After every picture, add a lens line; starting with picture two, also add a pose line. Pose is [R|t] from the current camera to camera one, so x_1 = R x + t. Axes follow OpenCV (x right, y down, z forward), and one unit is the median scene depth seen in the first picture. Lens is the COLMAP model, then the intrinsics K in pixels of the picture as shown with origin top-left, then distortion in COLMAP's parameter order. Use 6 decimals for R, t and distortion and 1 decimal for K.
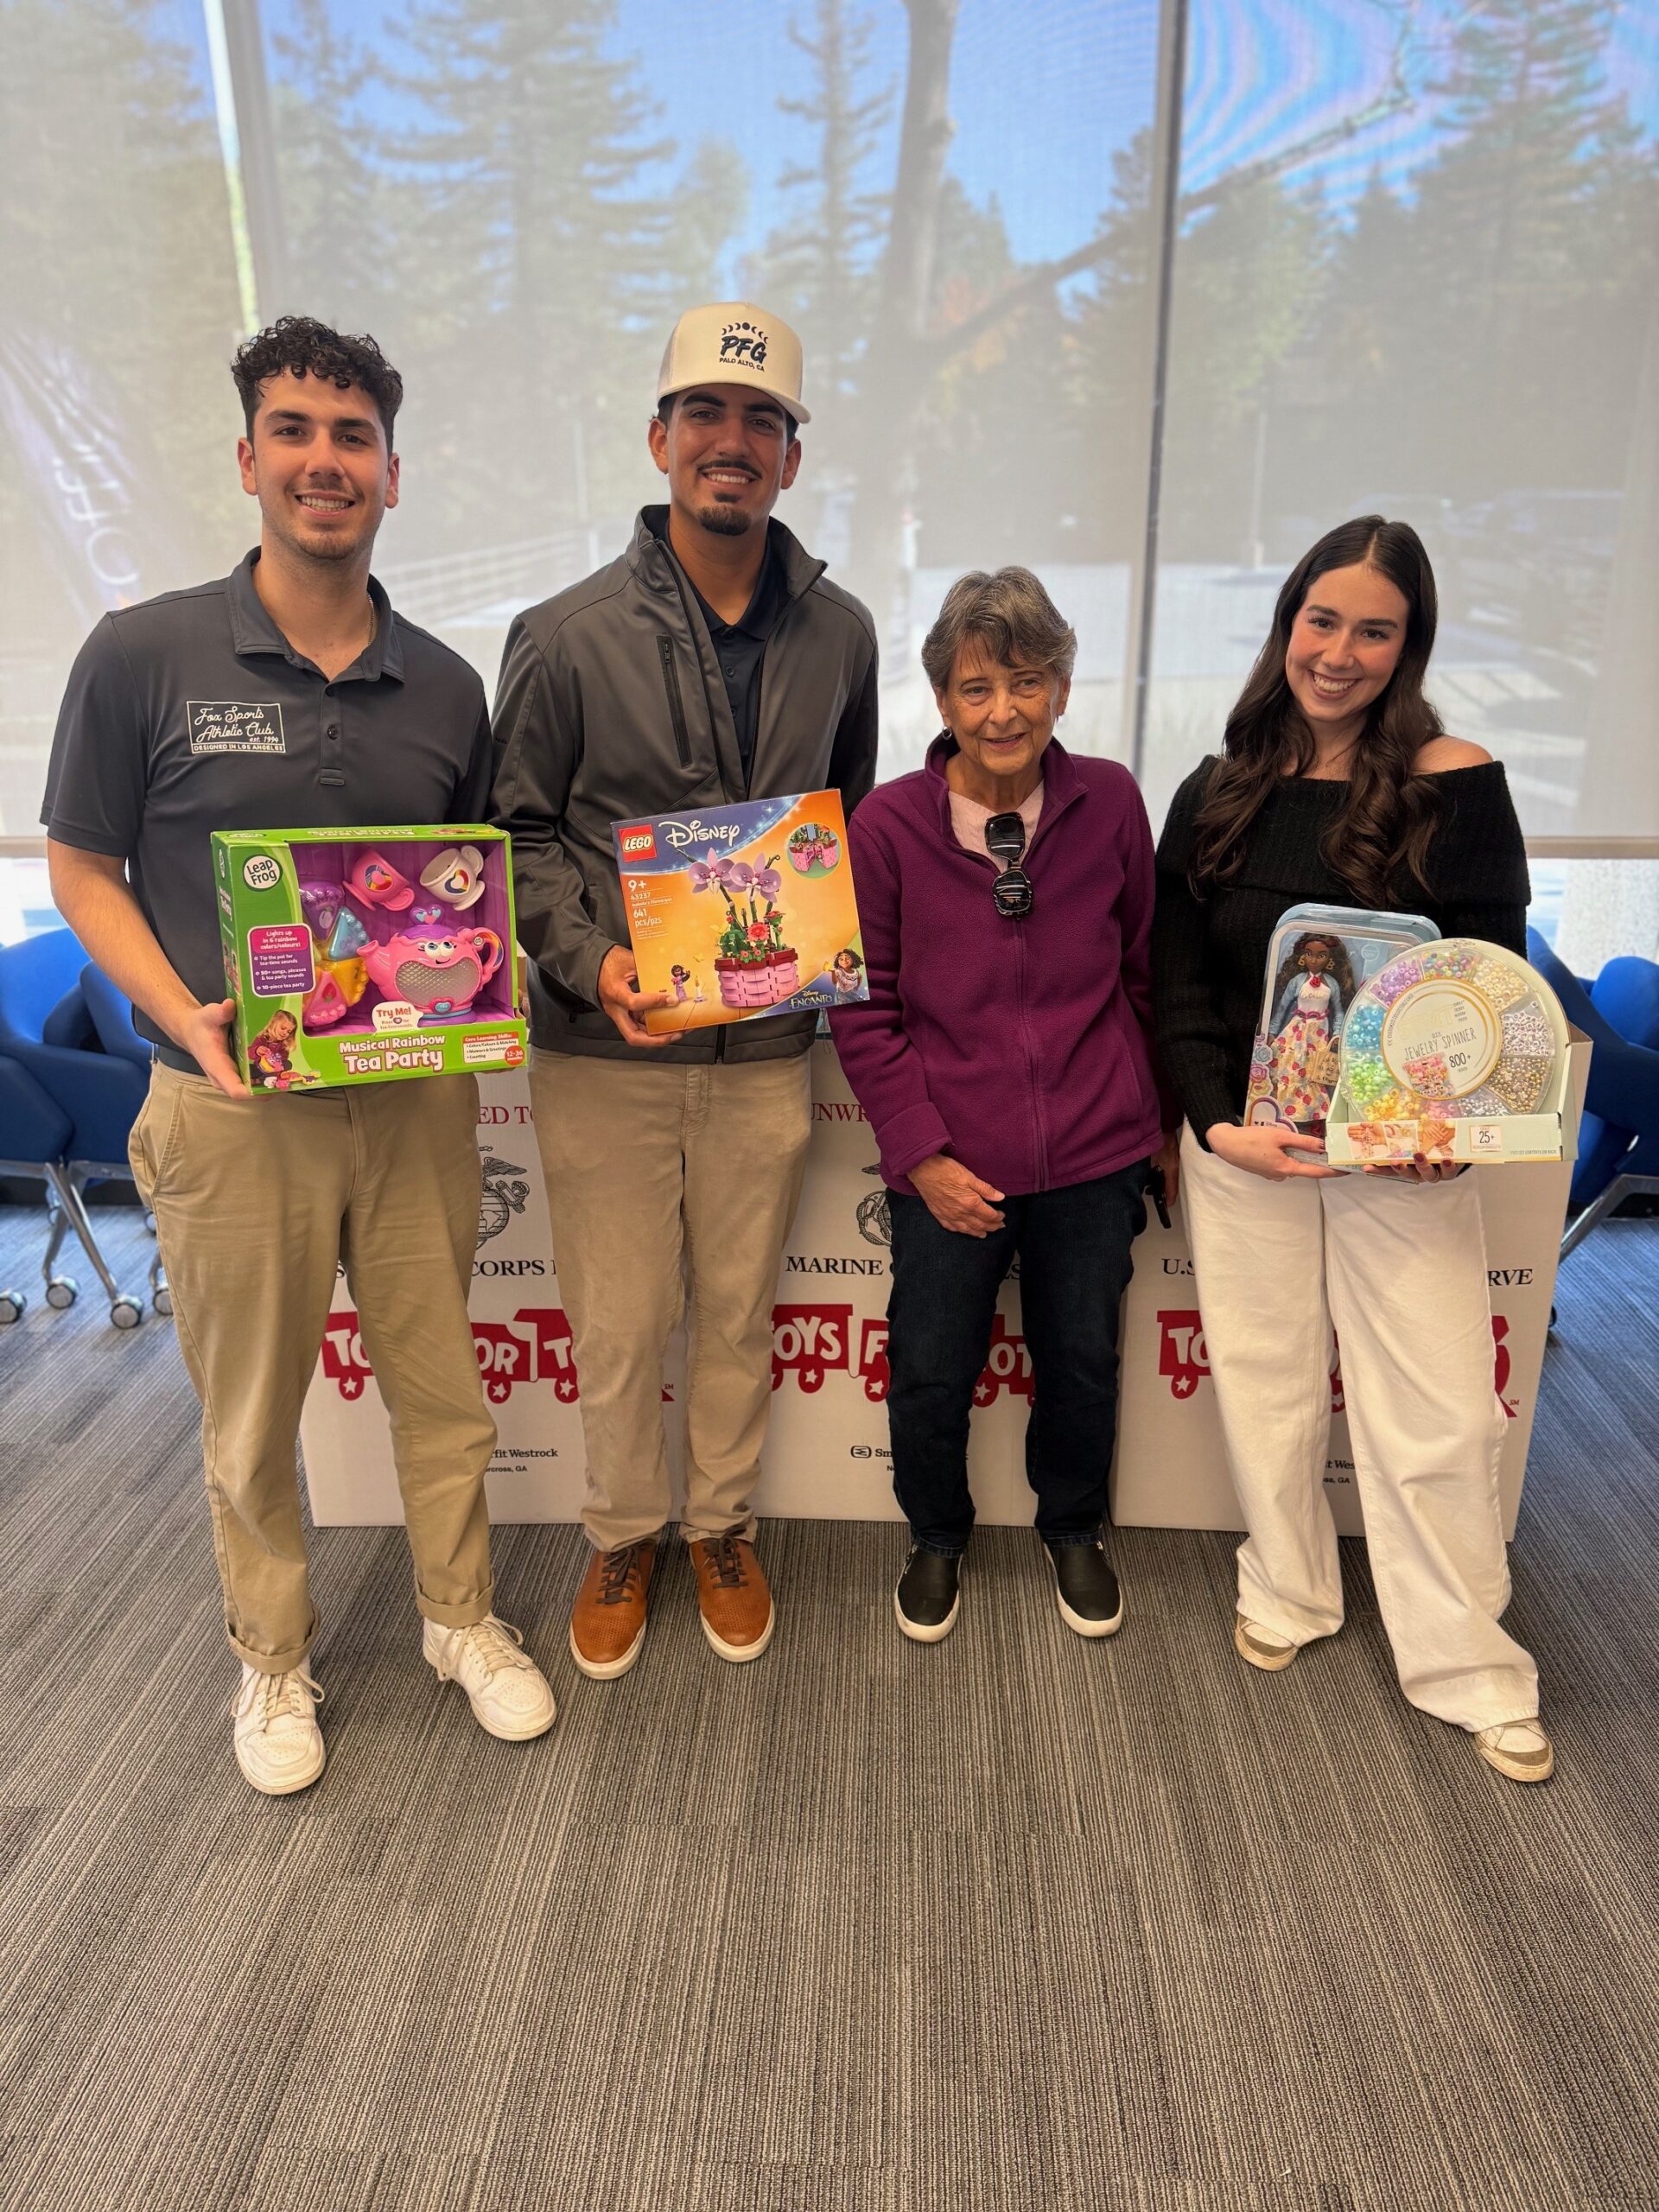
lens RADIAL K [[1539.5, 0, 841.1], [0, 1539.5, 1067.8], [0, 0, 1]] dist [0.048672, -0.041982]
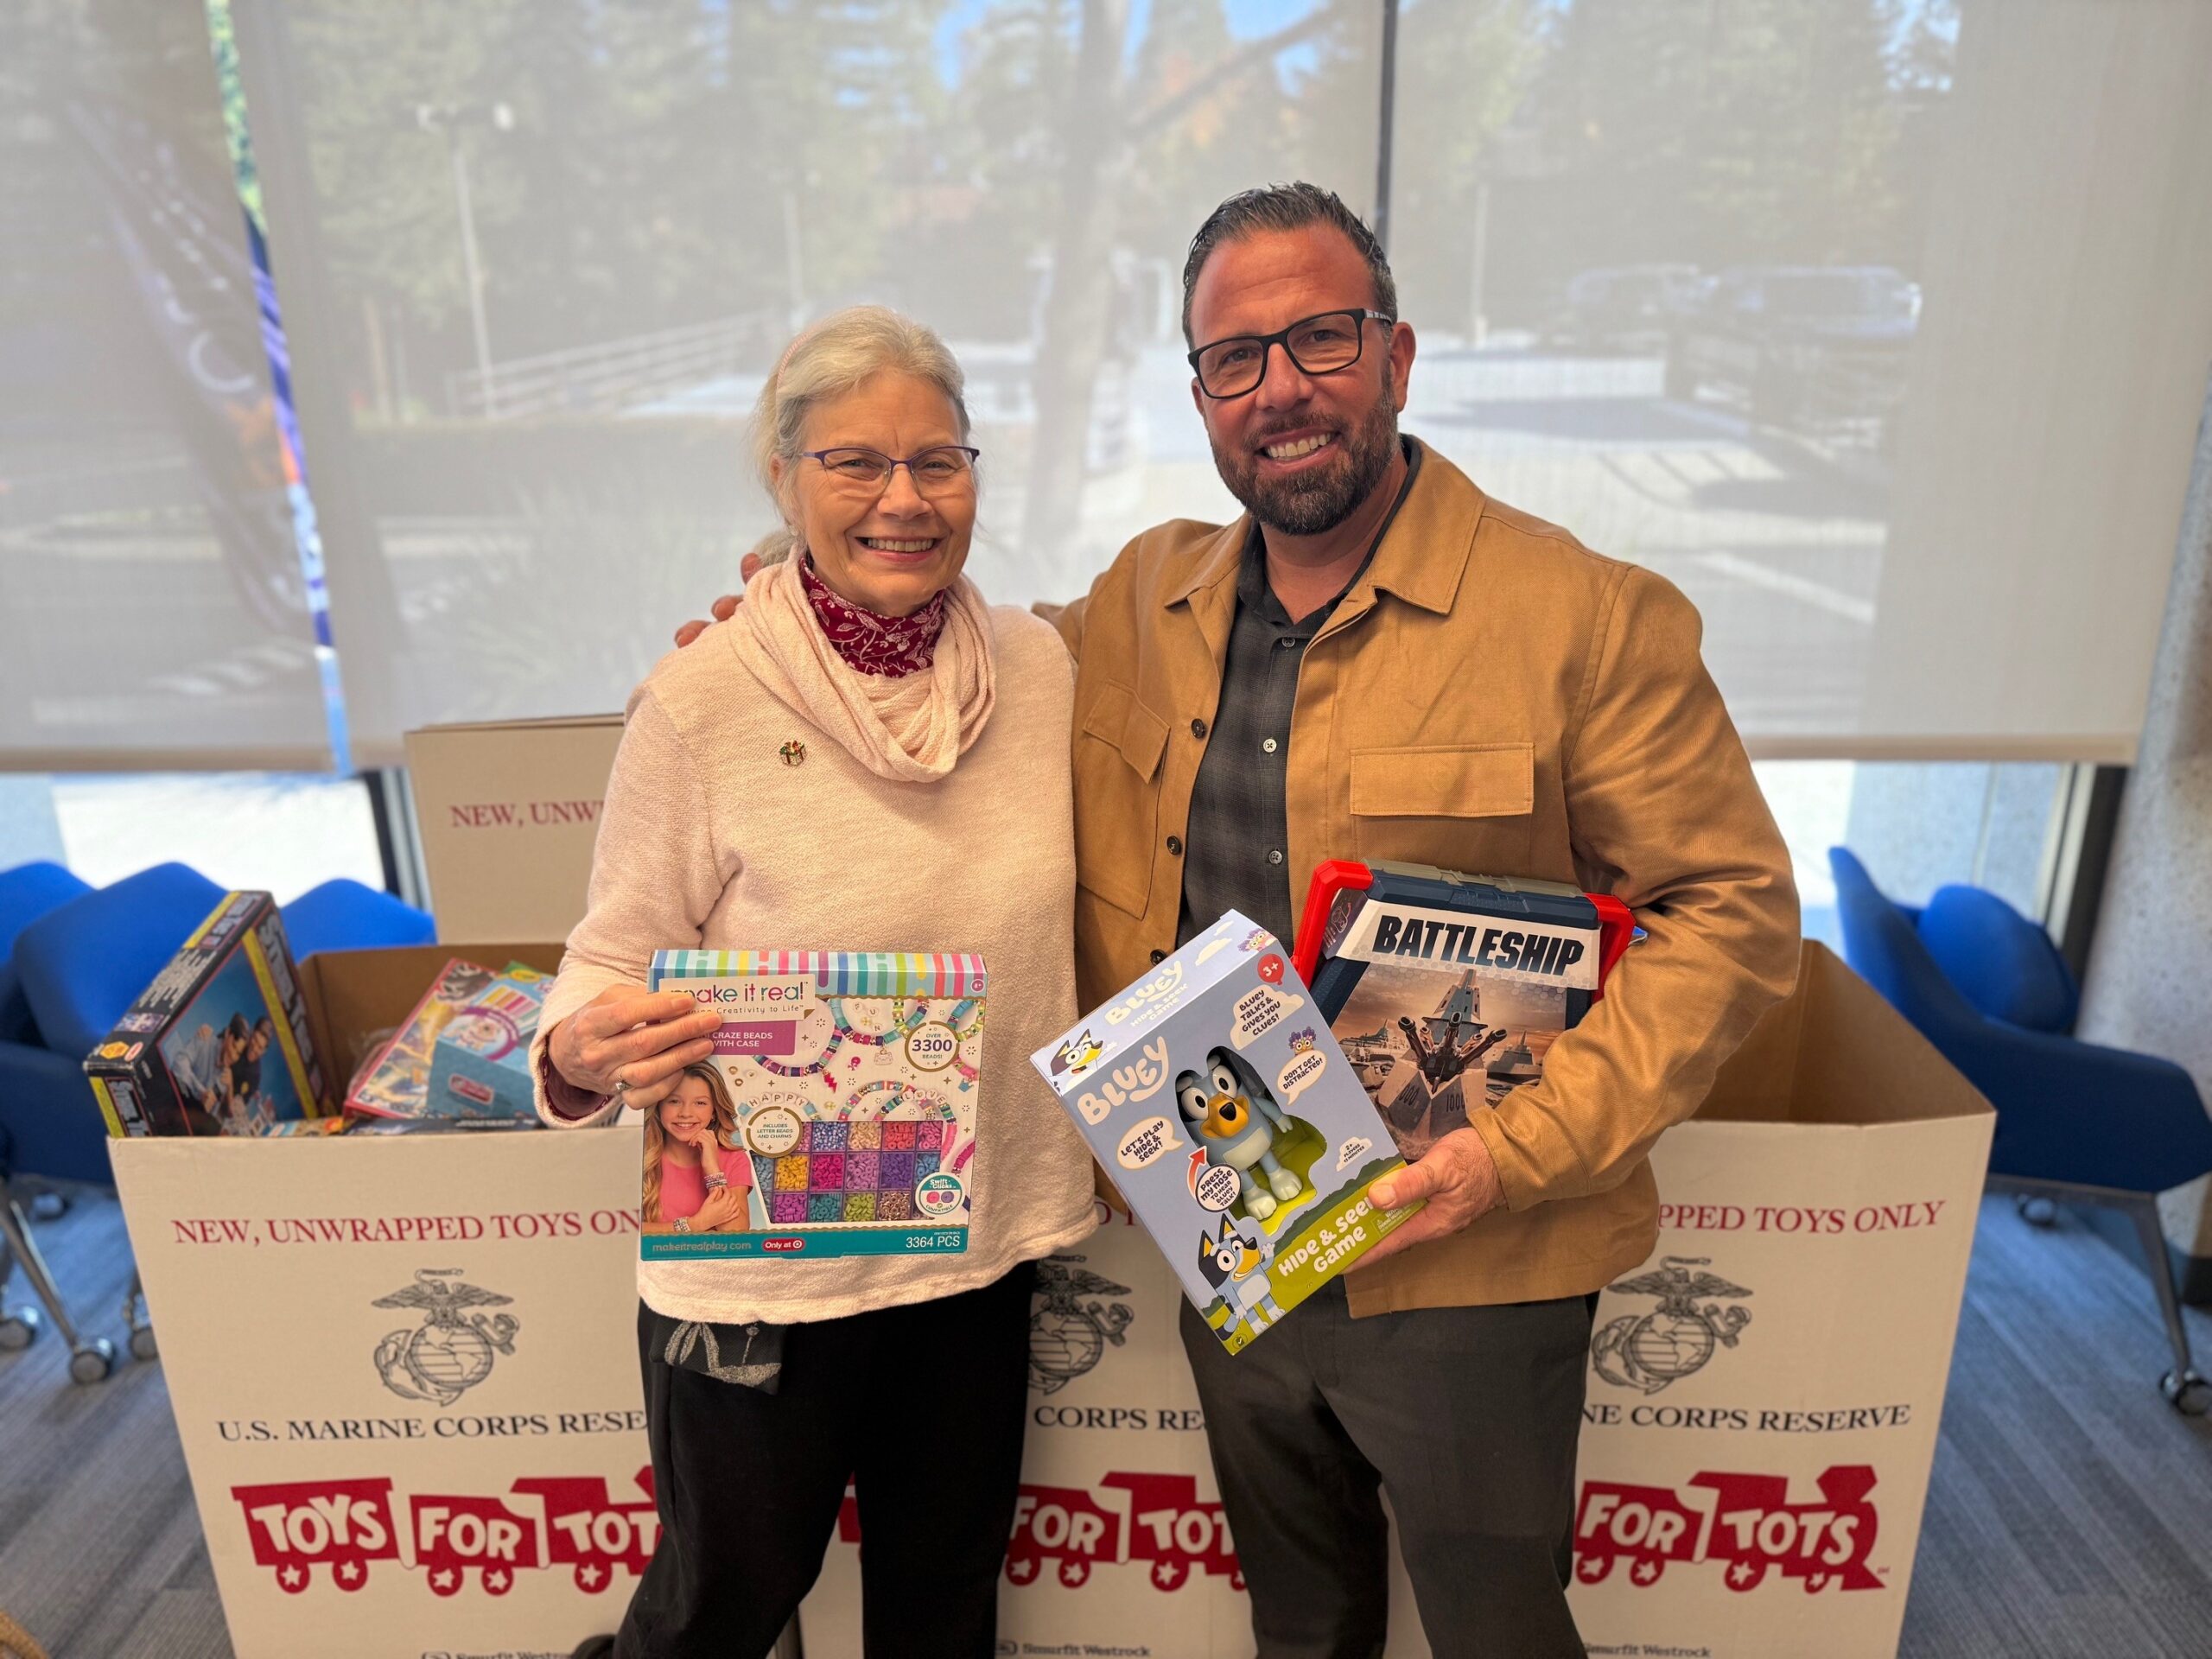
lens RADIAL K [[1565.8, 0, 1106.0], [0, 1565.8, 829.5], [0, 0, 1]] dist [-0.005981, 0.004000]
pose [[0.999650, -0.011466, 0.023852, 0.036747], [0.011680, 0.999892, -0.008870, -0.097696], [-0.023748, 0.009146, 0.999676, 0.194005]]
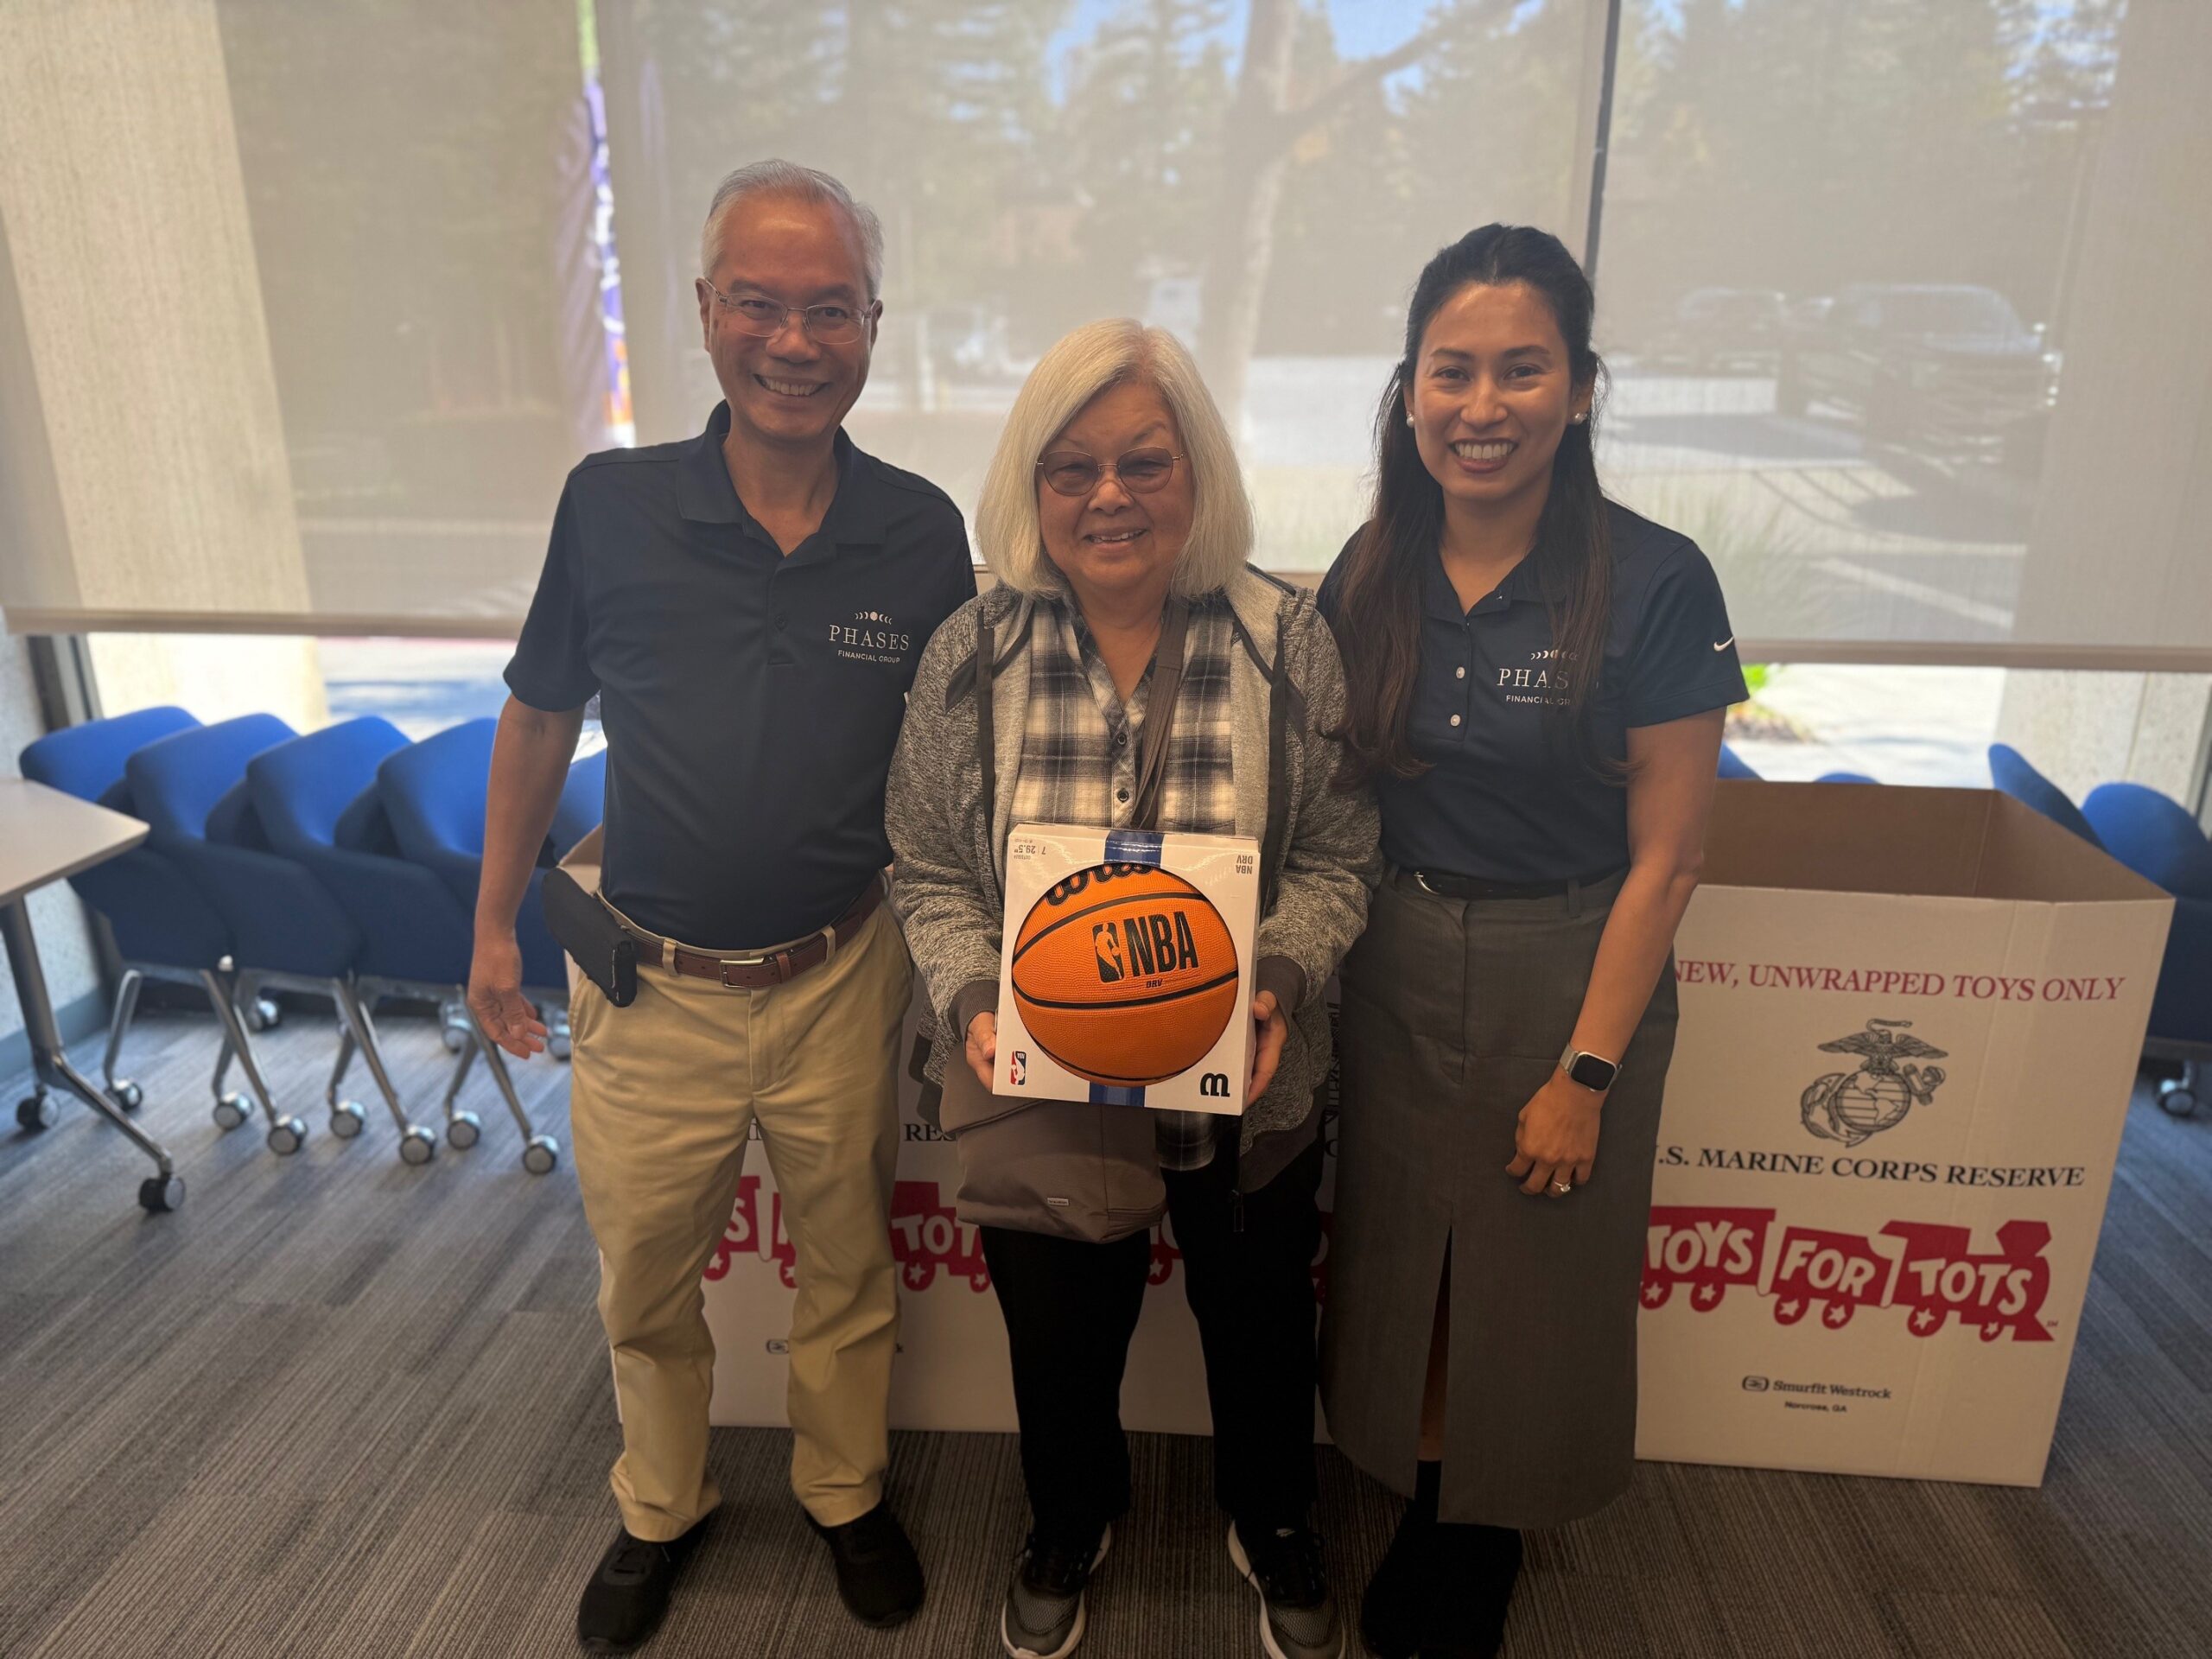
lens RADIAL K [[1552.5, 0, 1115.7], [0, 1552.5, 834.5], [0, 0, 1]] dist [0.005762, -0.000780]
pose [[0.999509, 0.020716, -0.023525, -0.039909], [-0.021016, 0.999700, -0.012585, -0.018916], [0.023257, 0.013073, 0.999644, 0.111407]]
